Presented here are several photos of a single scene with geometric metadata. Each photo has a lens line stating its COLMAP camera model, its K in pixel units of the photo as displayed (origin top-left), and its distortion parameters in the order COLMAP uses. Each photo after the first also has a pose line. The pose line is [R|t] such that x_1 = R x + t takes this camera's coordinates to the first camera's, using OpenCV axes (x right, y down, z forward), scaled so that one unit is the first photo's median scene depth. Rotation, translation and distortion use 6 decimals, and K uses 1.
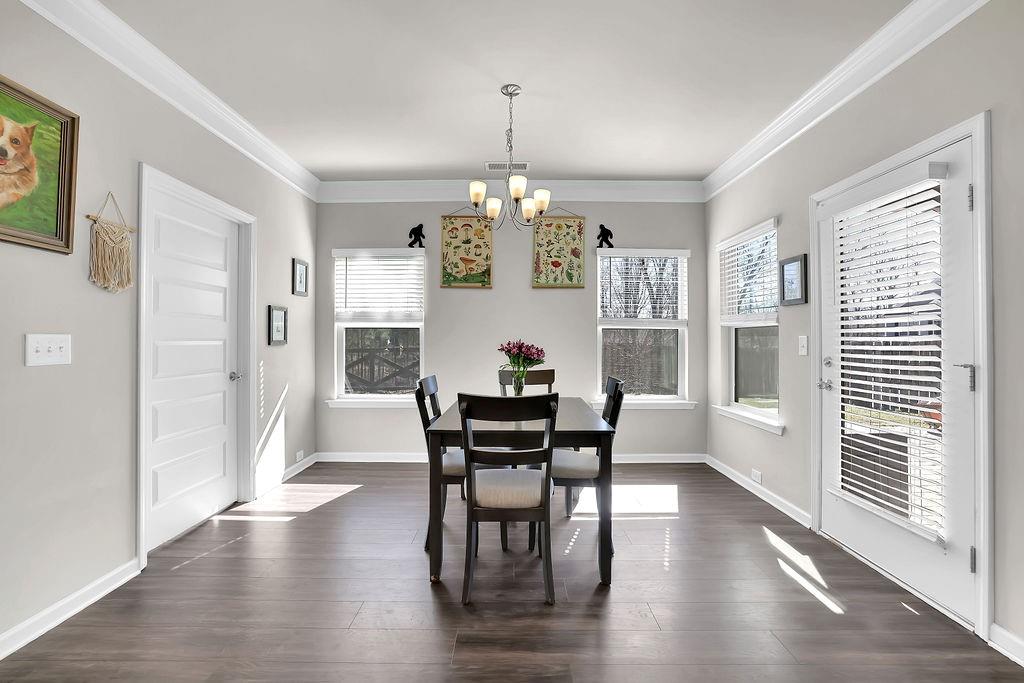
lens RADIAL K [[443.0, 0, 511.5], [0, 443.0, 337.1], [0, 0, 1]] dist [-0.043087, 0.013791]
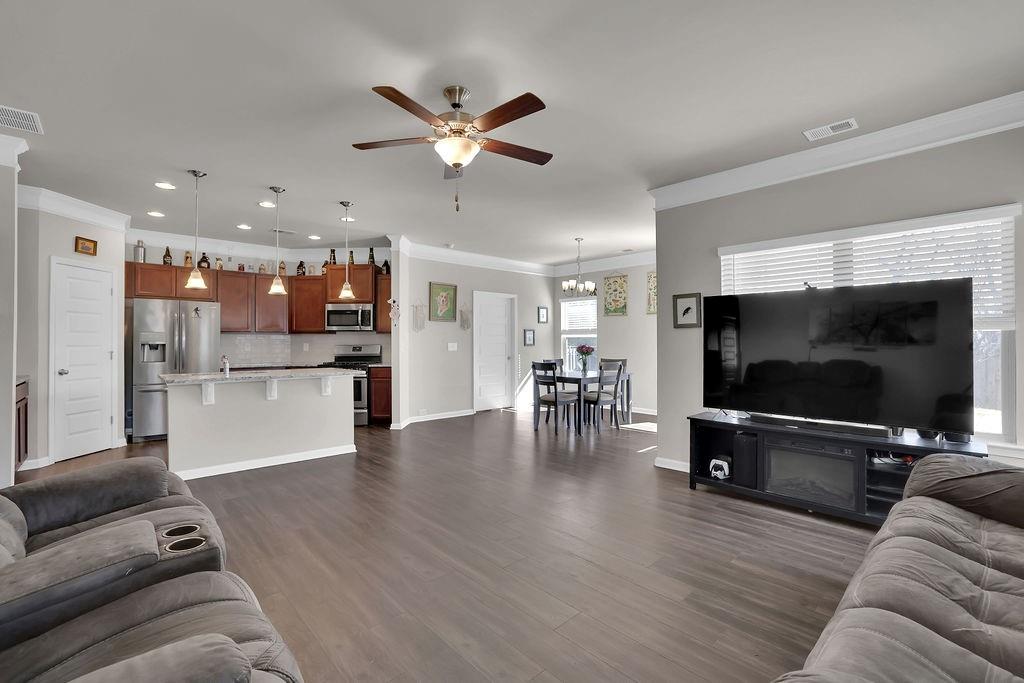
lens RADIAL K [[443.0, 0, 514.8], [0, 443.0, 338.7], [0, 0, 1]] dist [-0.043087, 0.013791]
pose [[0.685659, -0.005069, -0.727905, 1.189170], [0.006444, 0.999979, -0.000893, -0.018995], [0.727895, -0.004078, 0.685677, -0.714941]]
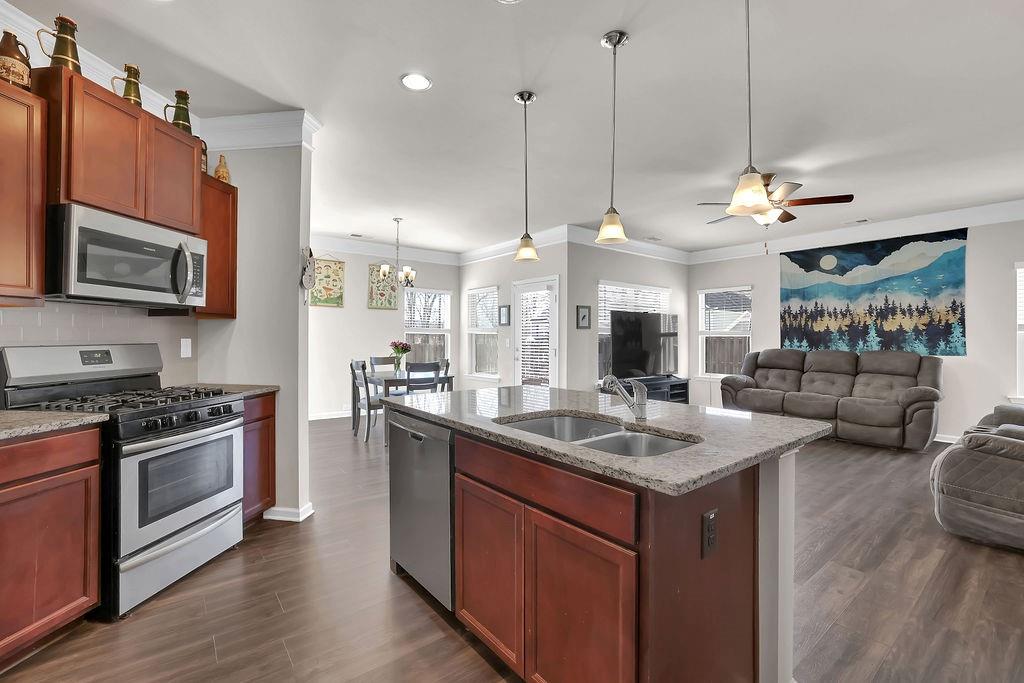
lens RADIAL K [[443.0, 0, 509.8], [0, 443.0, 335.7], [0, 0, 1]] dist [-0.043087, 0.013791]
pose [[0.787457, 0.007303, 0.616327, -0.680784], [-0.008583, 0.999963, -0.000882, -0.015712], [-0.616310, -0.004595, 0.787490, -0.763520]]
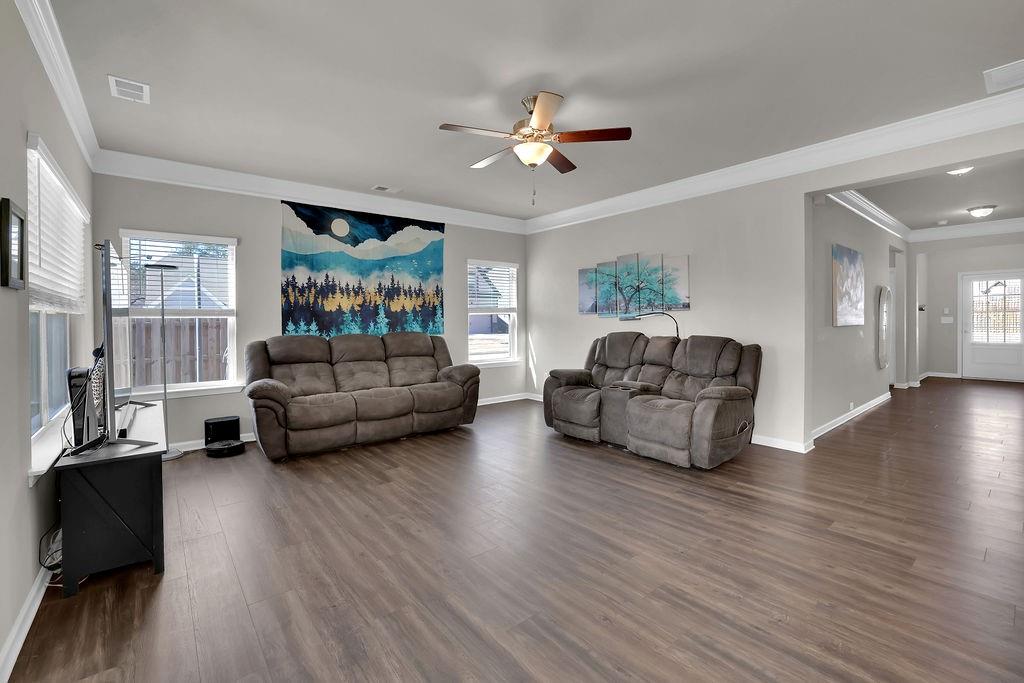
lens RADIAL K [[443.0, 0, 509.1], [0, 443.0, 327.0], [0, 0, 1]] dist [-0.043087, 0.013791]
pose [[-0.633060, -0.005318, 0.774085, -0.074542], [0.003636, 0.999945, 0.009843, -0.006318], [-0.774095, 0.009046, -0.633005, 0.322512]]
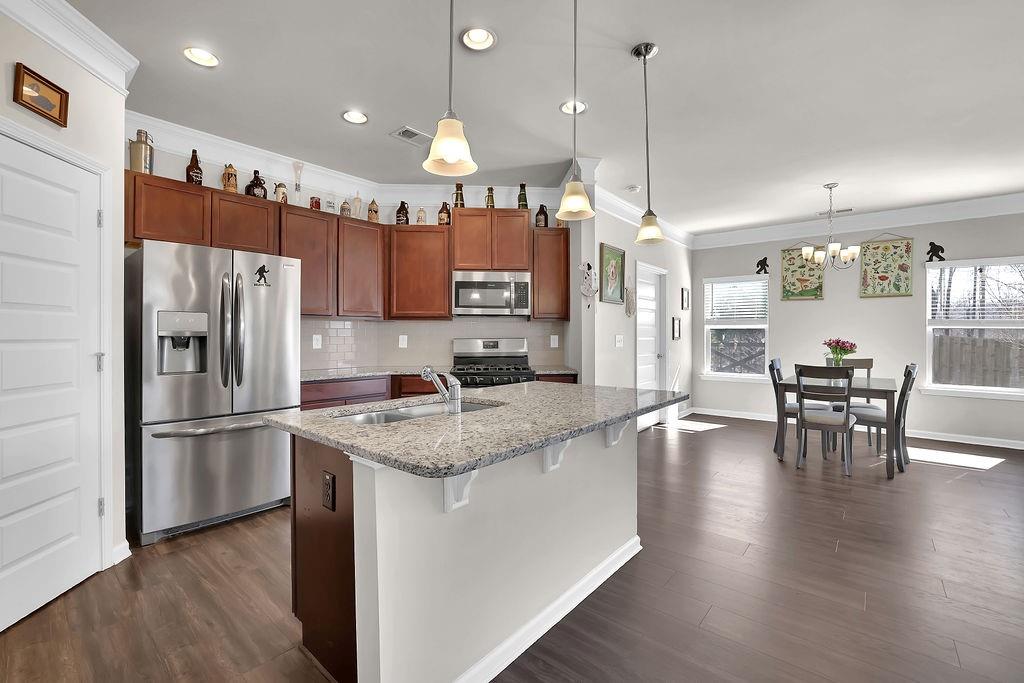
lens RADIAL K [[443.0, 0, 512.2], [0, 443.0, 331.6], [0, 0, 1]] dist [-0.043087, 0.013791]
pose [[0.766201, -0.000724, -0.642600, 0.101103], [0.002036, 0.999997, 0.001301, -0.017784], [0.642598, -0.002306, 0.766200, -0.801668]]
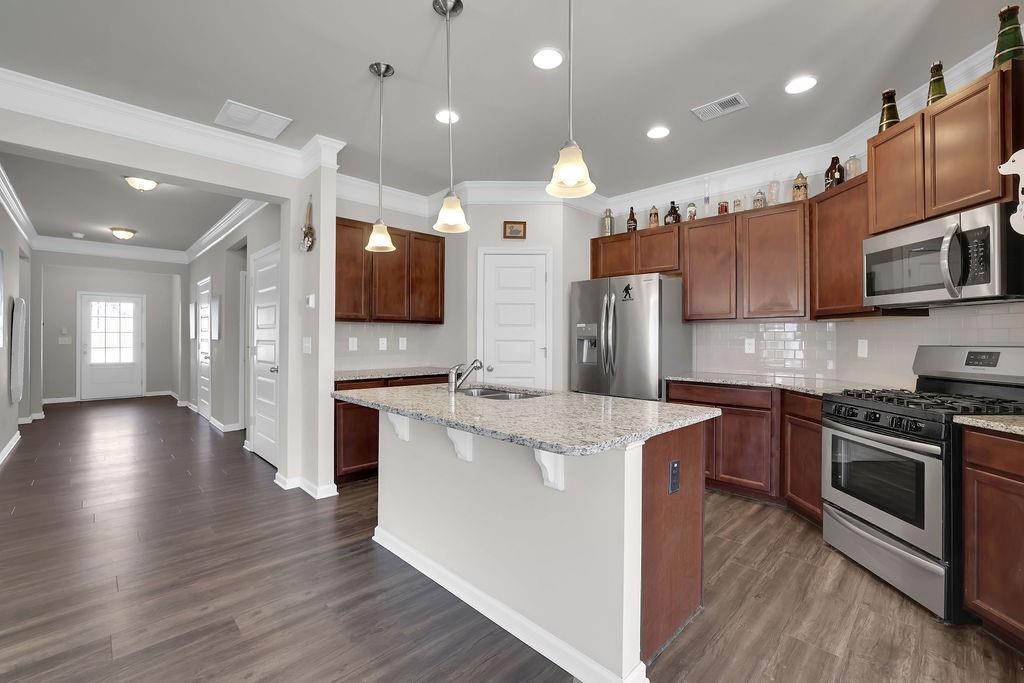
lens RADIAL K [[443.0, 0, 510.1], [0, 443.0, 333.8], [0, 0, 1]] dist [-0.043087, 0.013791]
pose [[-0.711004, -0.006960, -0.703154, 0.170873], [0.003812, 0.999898, -0.013753, -0.009258], [0.703178, -0.012459, -0.710905, 0.102308]]
